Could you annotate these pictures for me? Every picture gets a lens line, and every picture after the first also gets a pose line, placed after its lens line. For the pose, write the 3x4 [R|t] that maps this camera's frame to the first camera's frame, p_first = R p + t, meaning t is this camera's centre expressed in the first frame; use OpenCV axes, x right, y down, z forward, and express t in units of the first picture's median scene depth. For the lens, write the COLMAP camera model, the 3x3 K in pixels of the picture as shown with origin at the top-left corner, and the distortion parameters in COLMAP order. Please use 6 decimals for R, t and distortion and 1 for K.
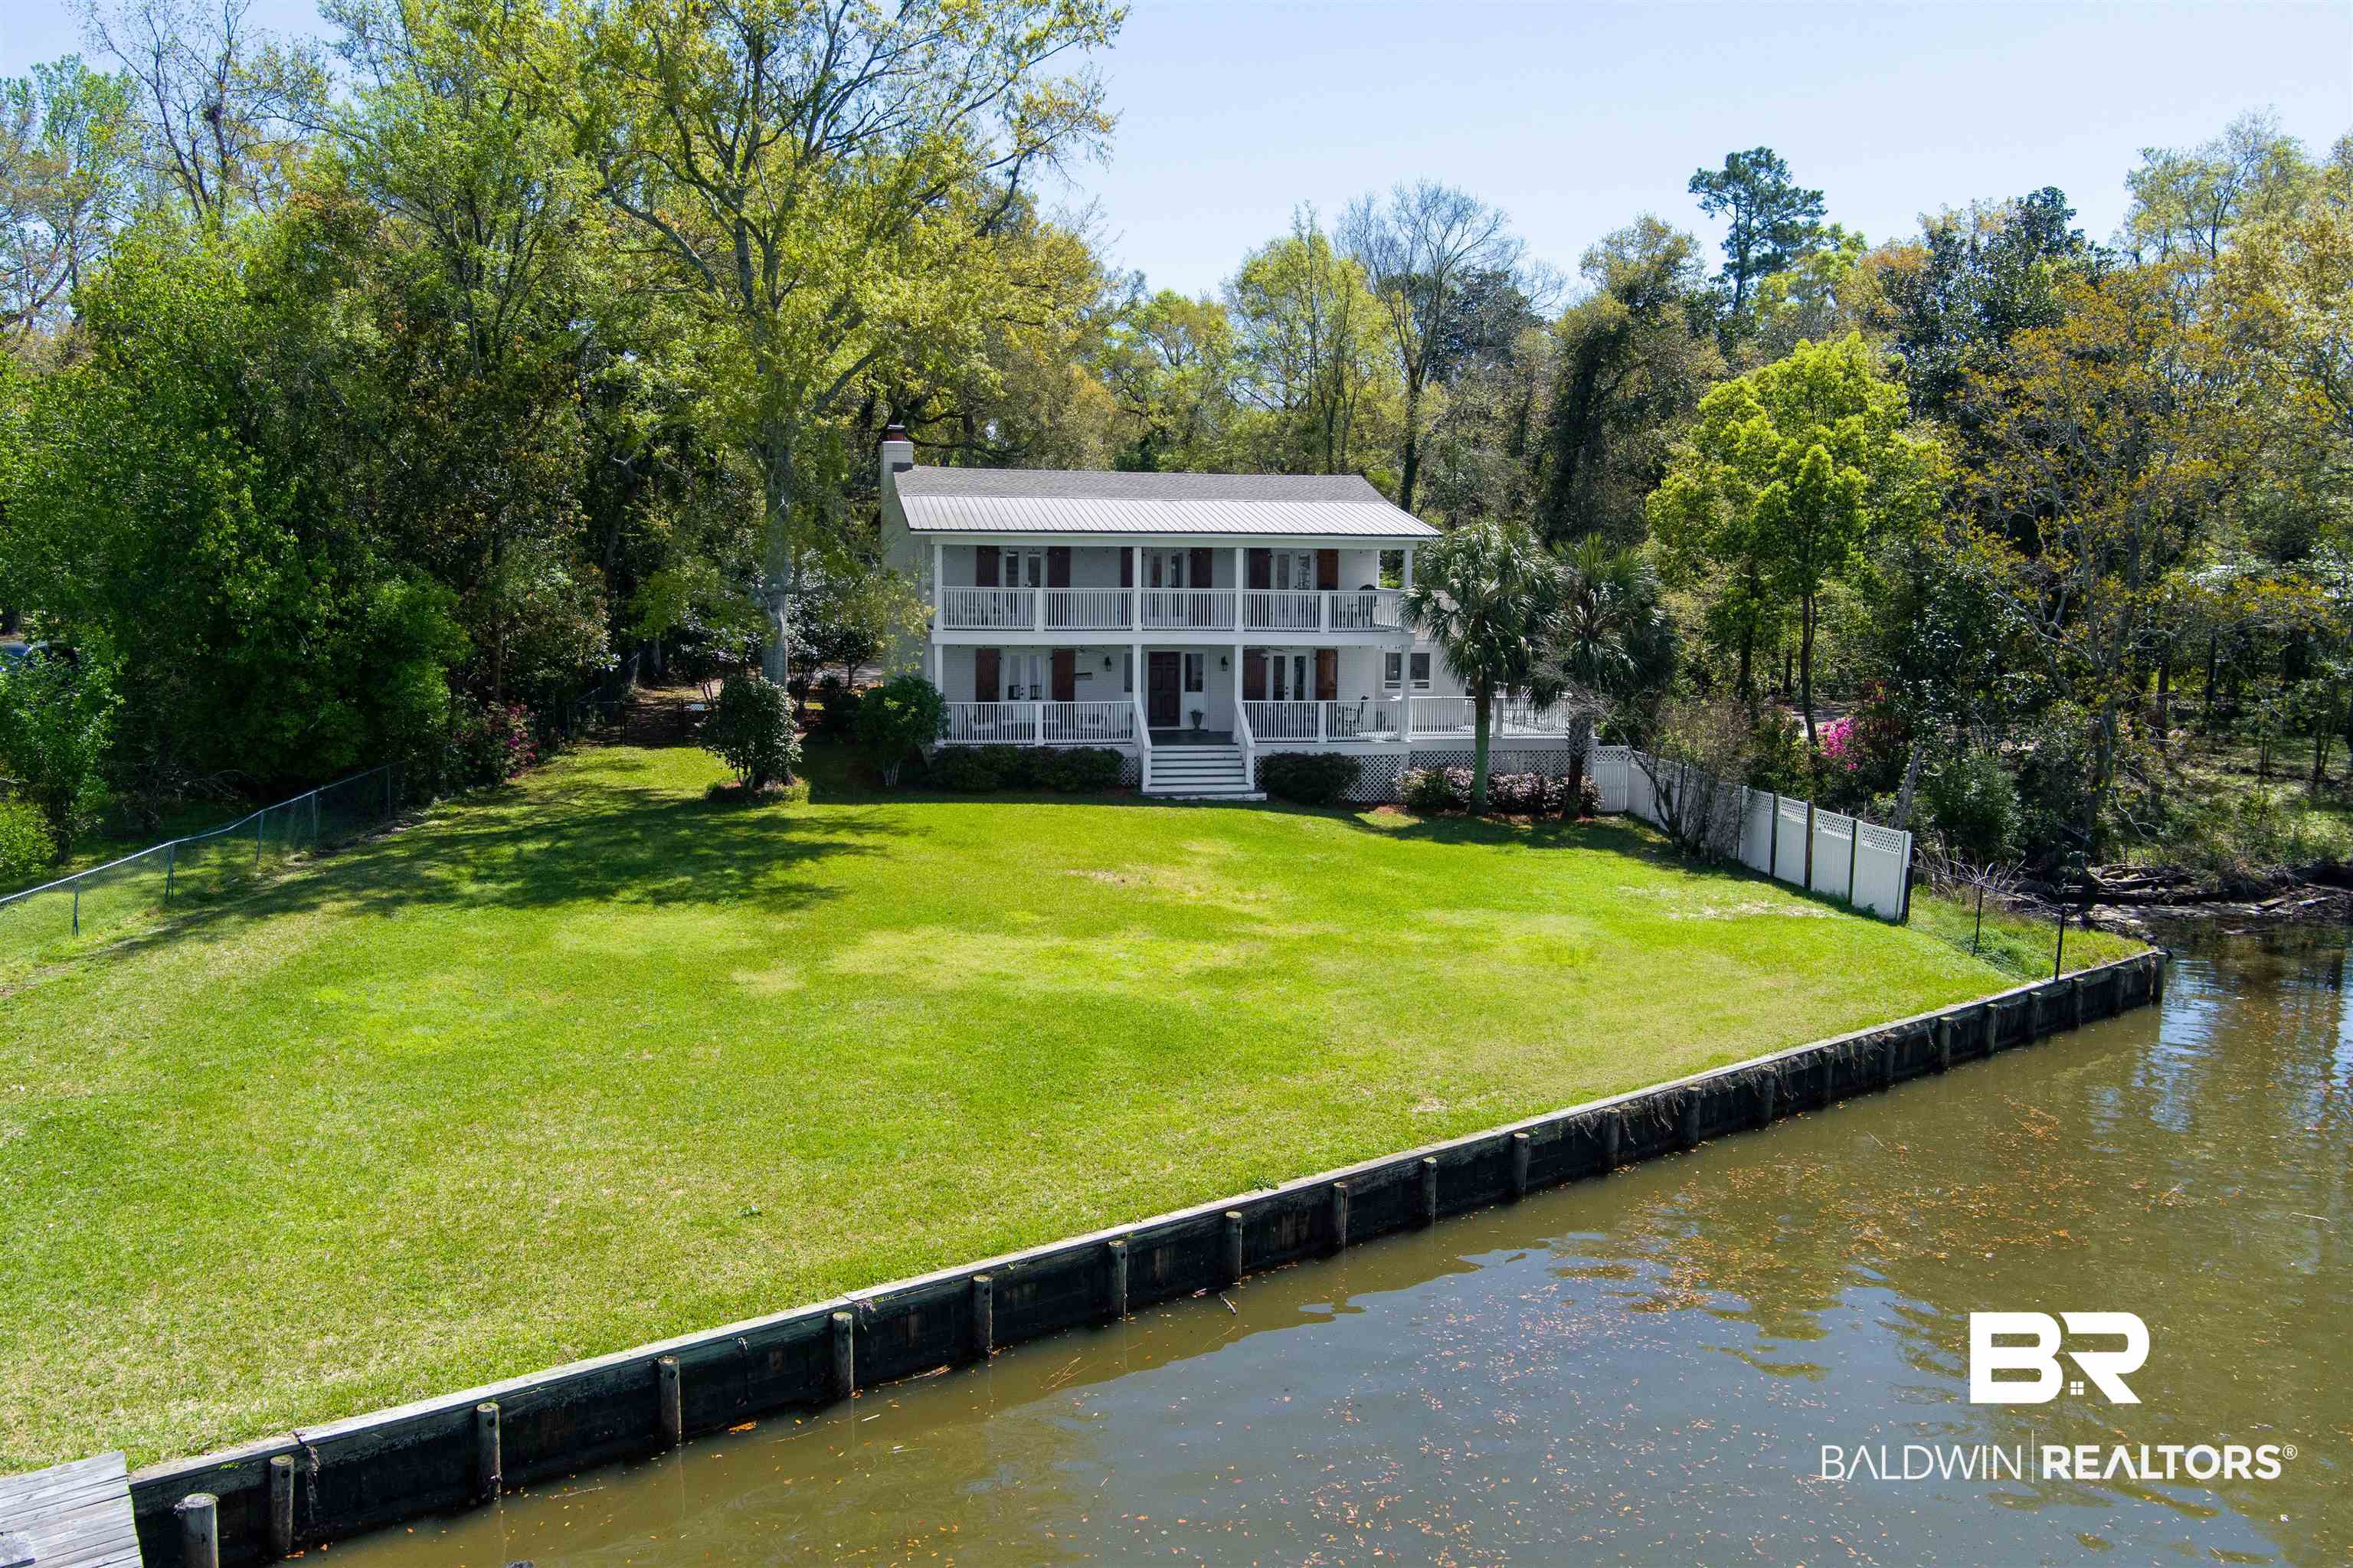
lens RADIAL K [[1882.9, 0, 1155.0], [0, 1882.9, 782.5], [0, 0, 1]] dist [-0.090851, 0.041552]
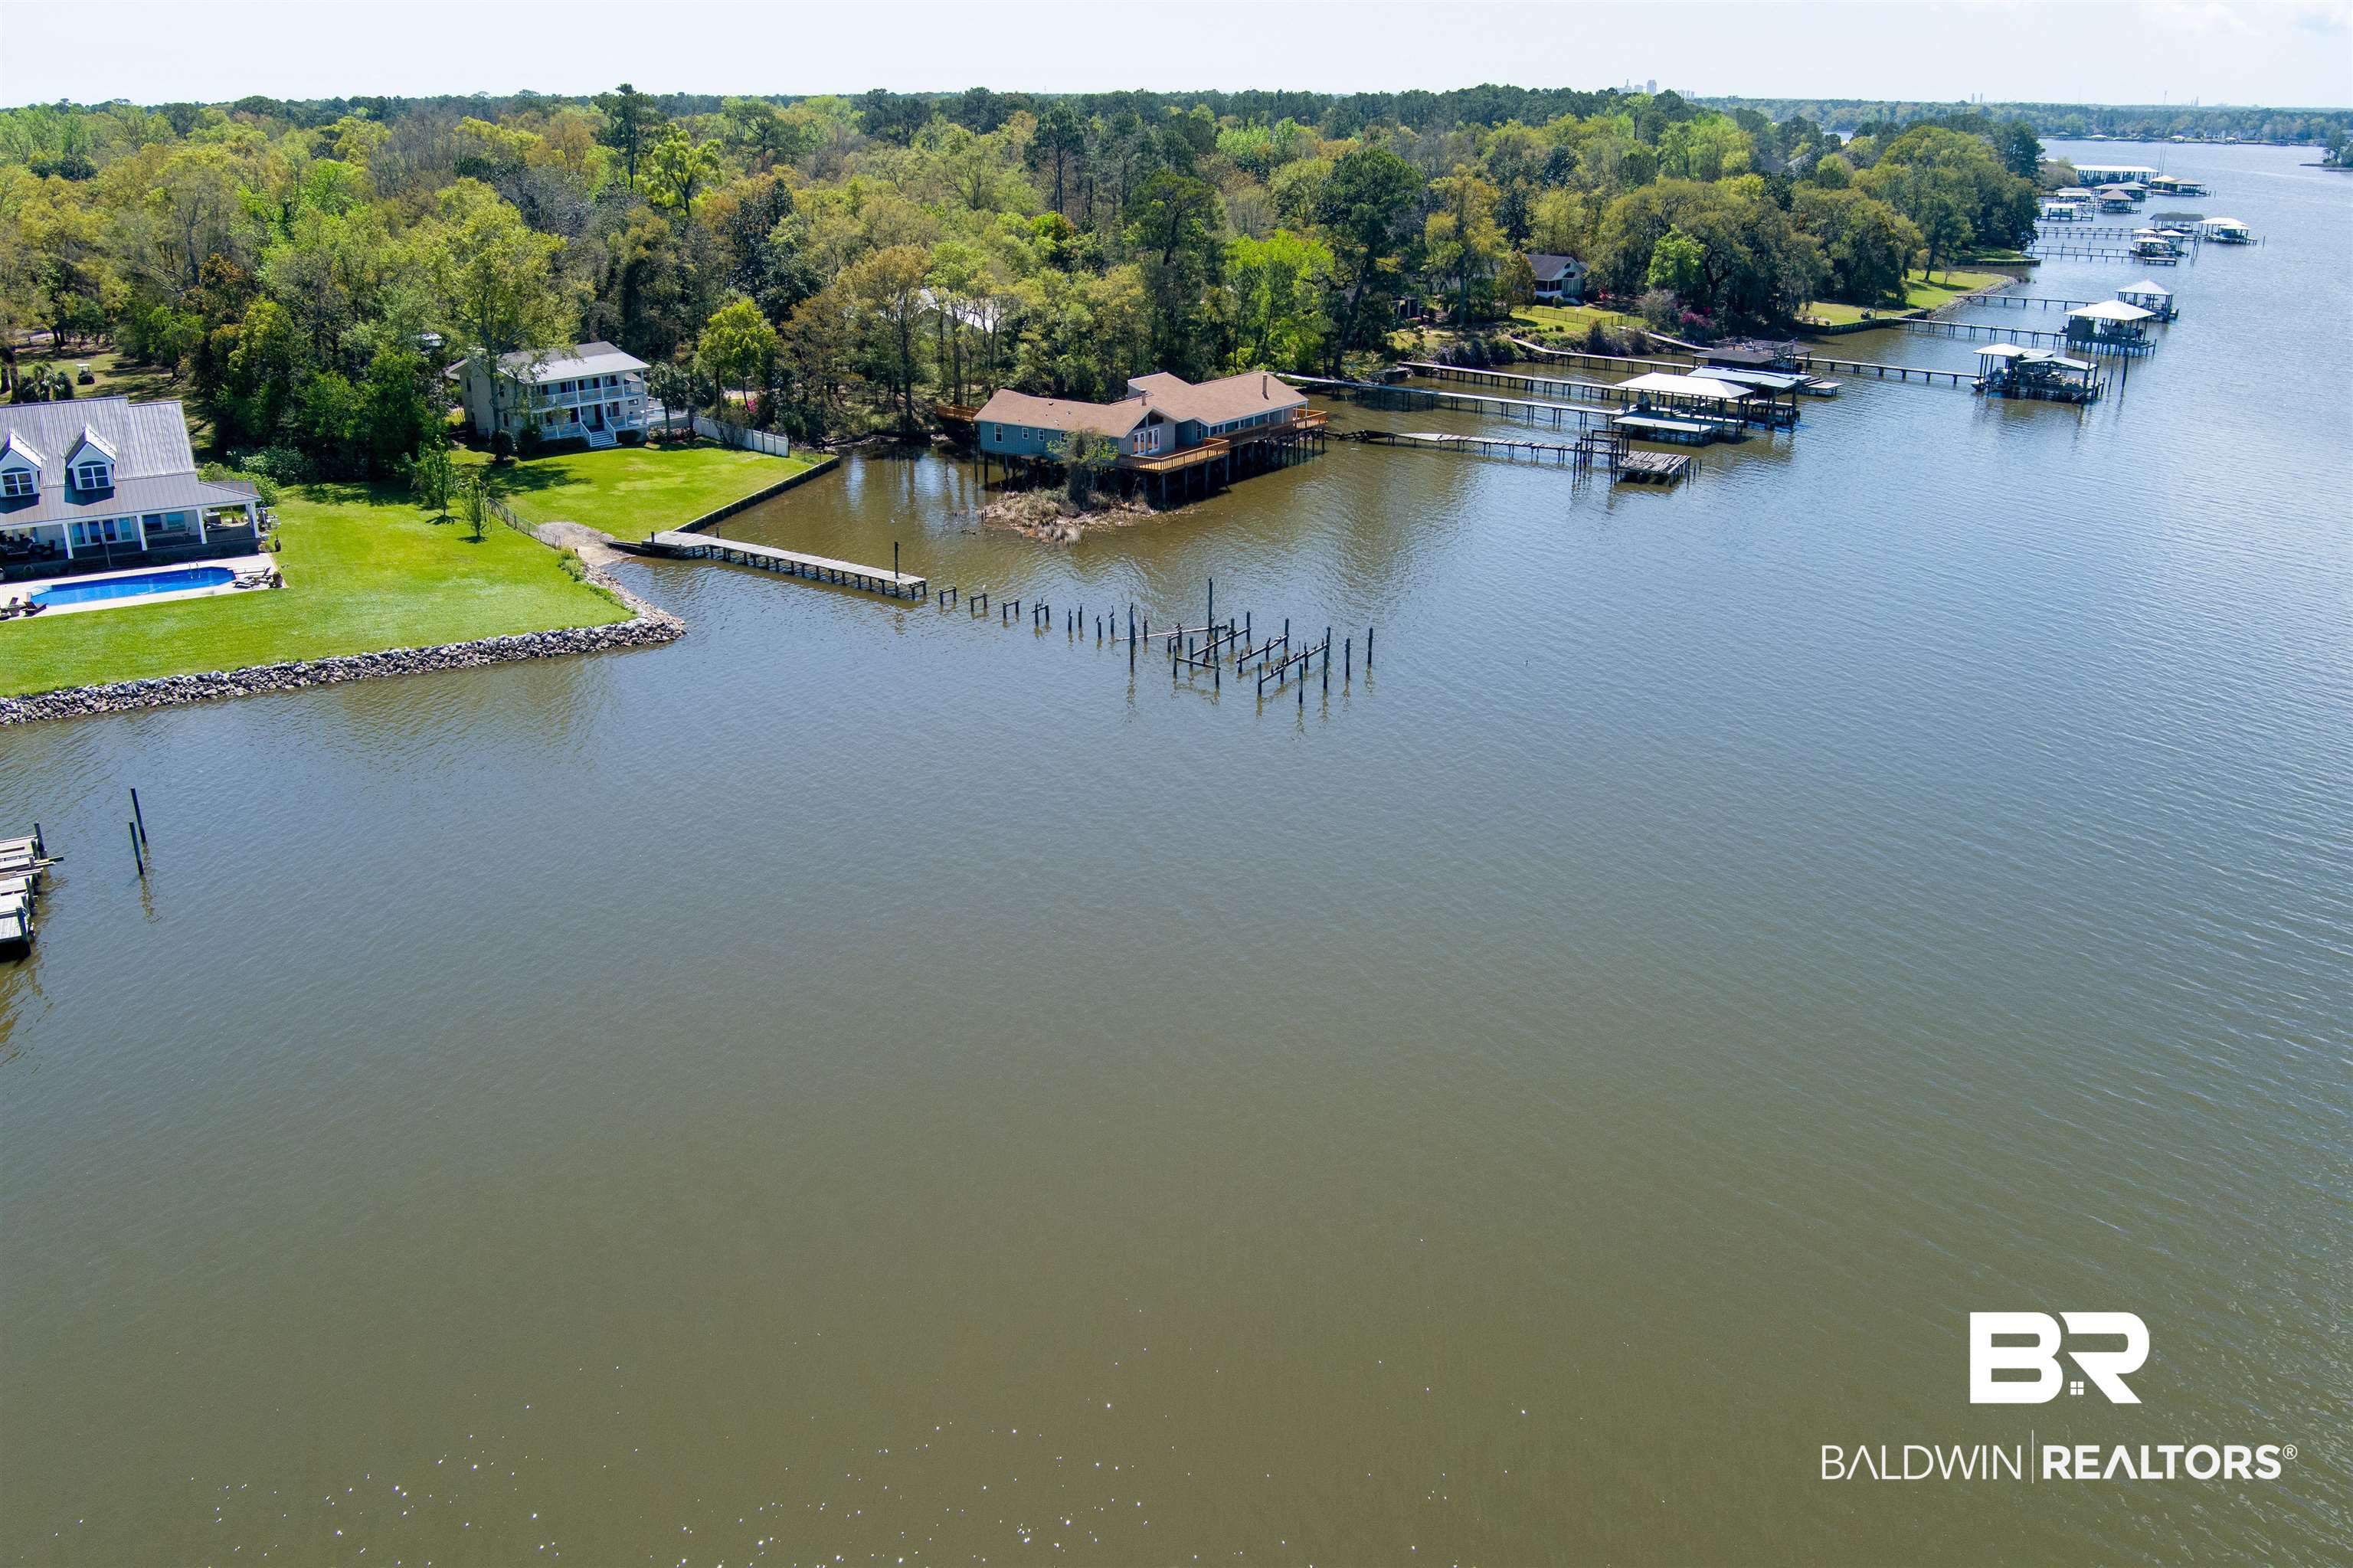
lens RADIAL K [[1882.9, 0, 1155.0], [0, 1882.9, 782.5], [0, 0, 1]] dist [-0.090851, 0.041552]
pose [[0.793661, -0.218634, 0.567716, -1.625112], [0.073894, 0.960926, 0.266761, -0.308308], [-0.603856, -0.169766, 0.778805, -3.186042]]
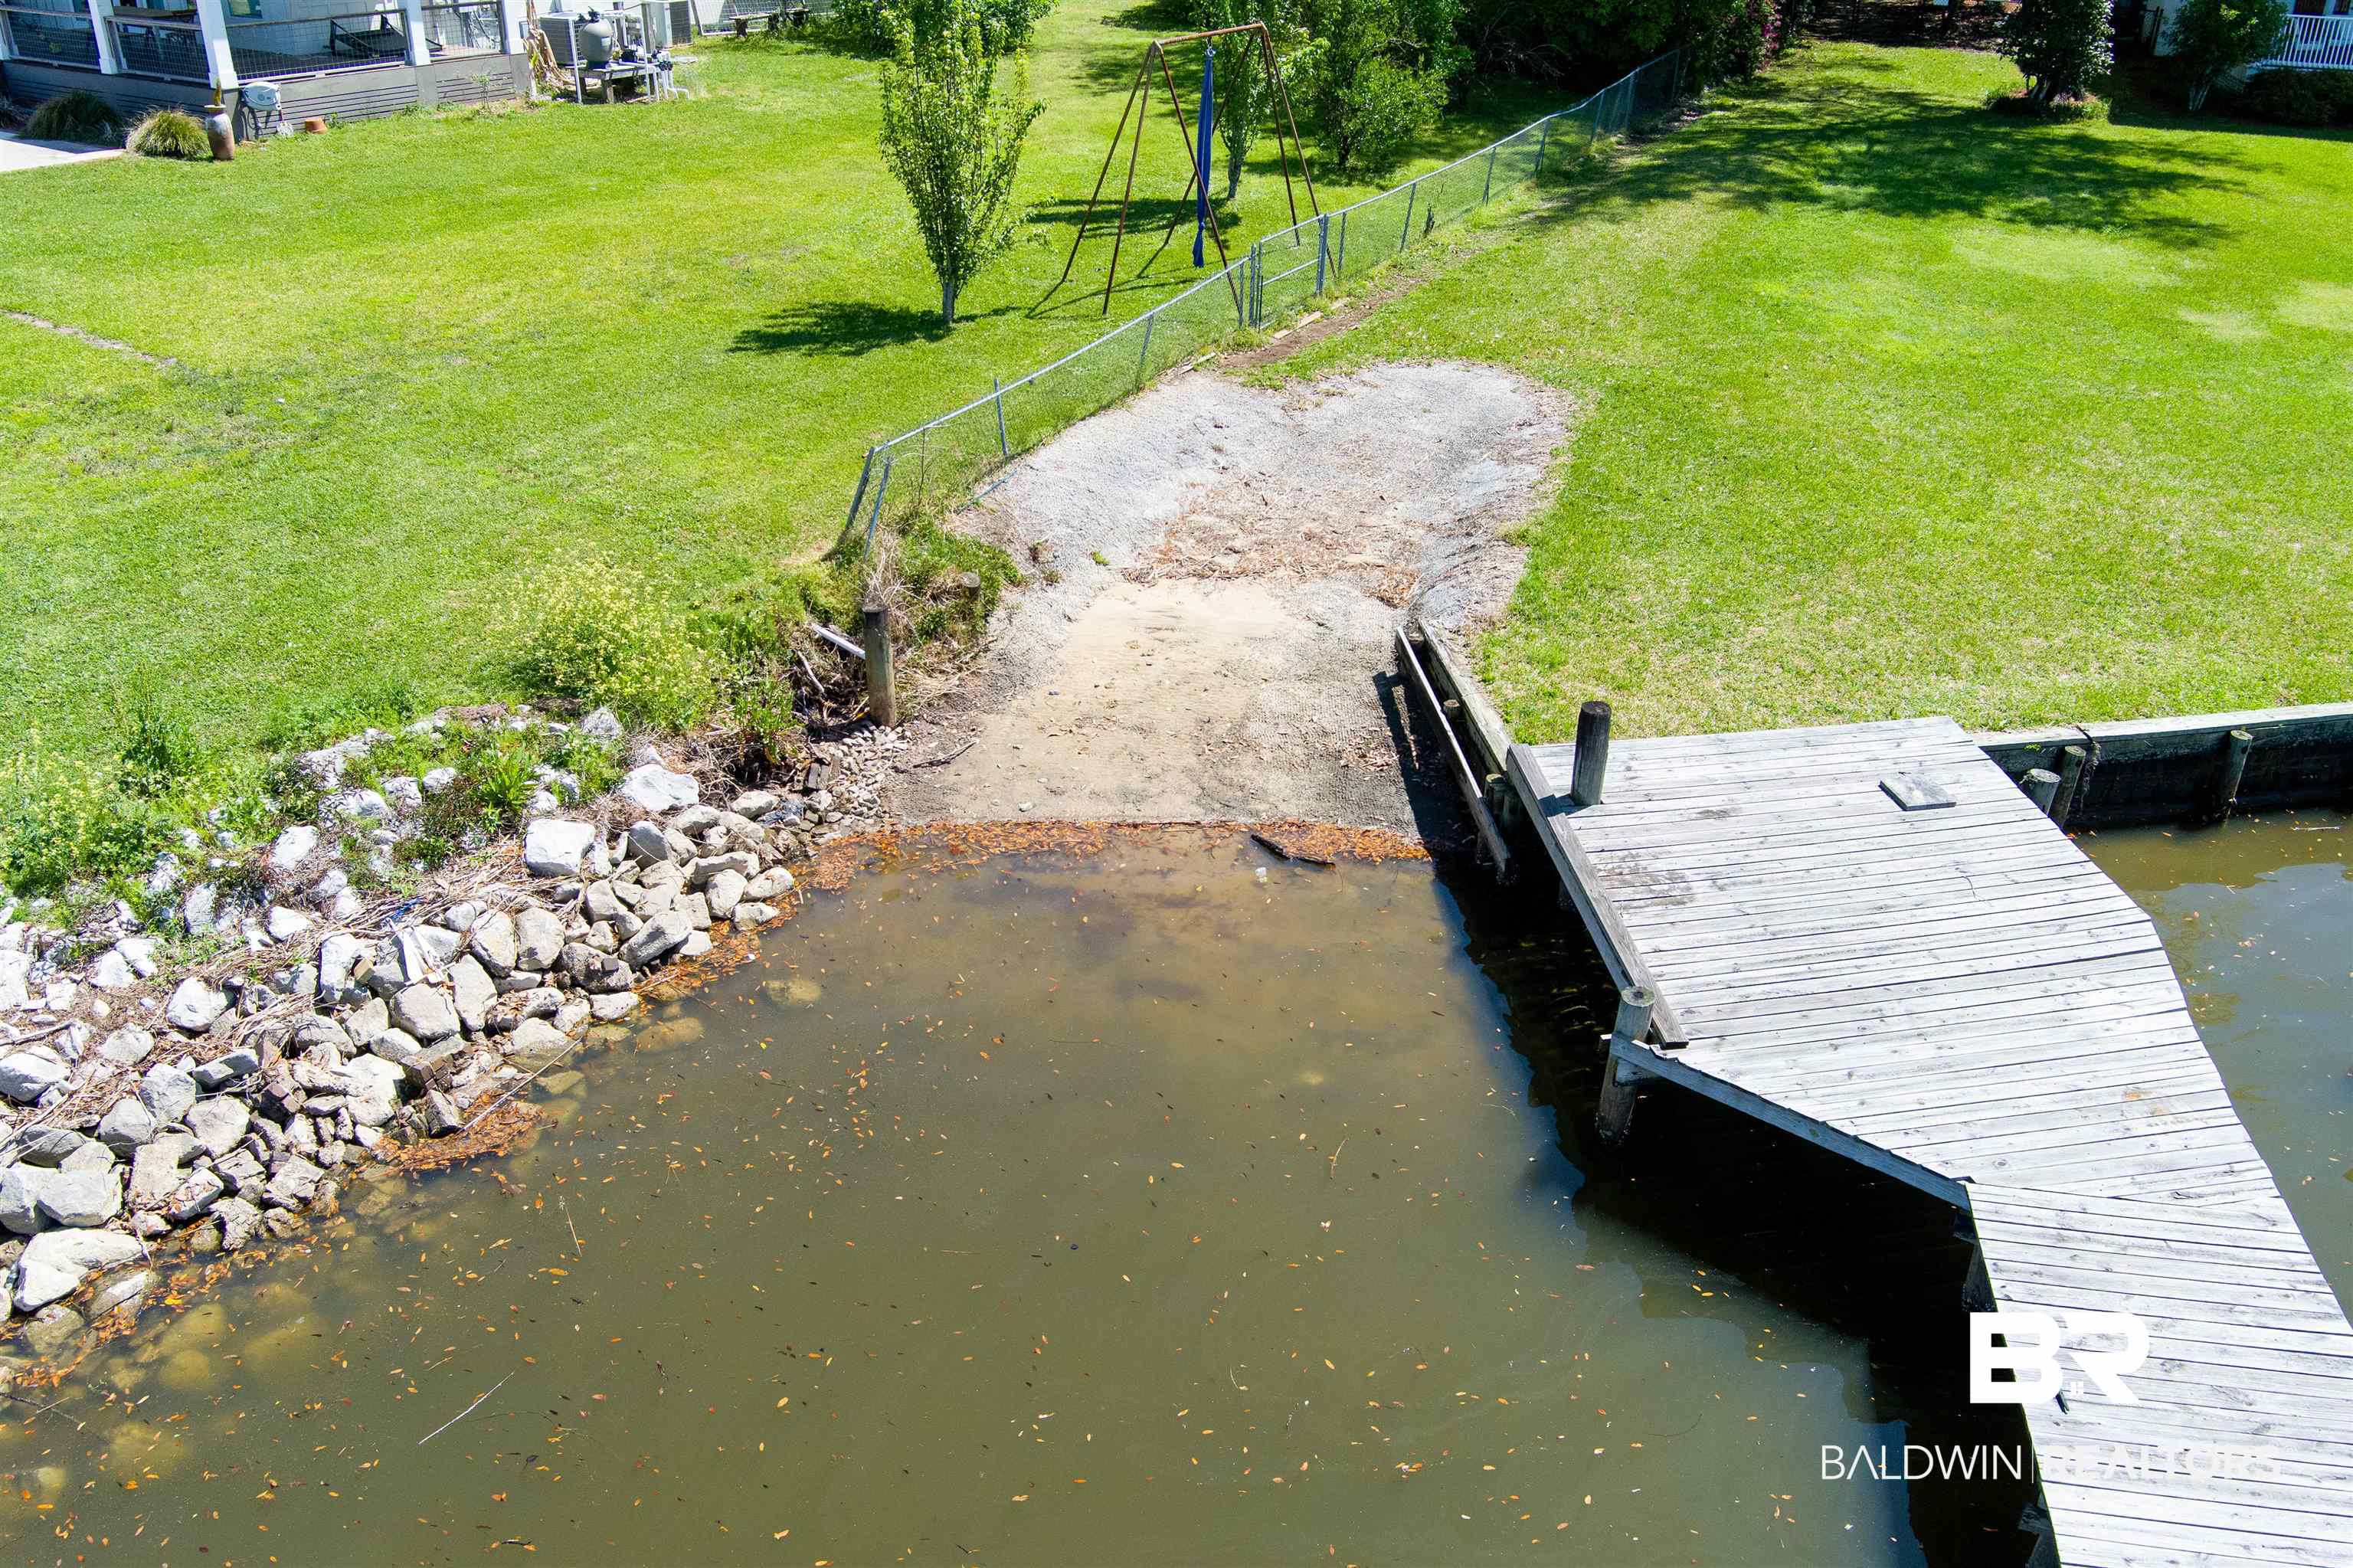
lens RADIAL K [[1882.9, 0, 1155.0], [0, 1882.9, 782.5], [0, 0, 1]] dist [-0.090851, 0.041552]
pose [[0.884045, 0.210966, -0.417083, -0.175438], [-0.048969, 0.929236, 0.366227, 0.007169], [0.464830, -0.303337, 0.831817, -0.052096]]
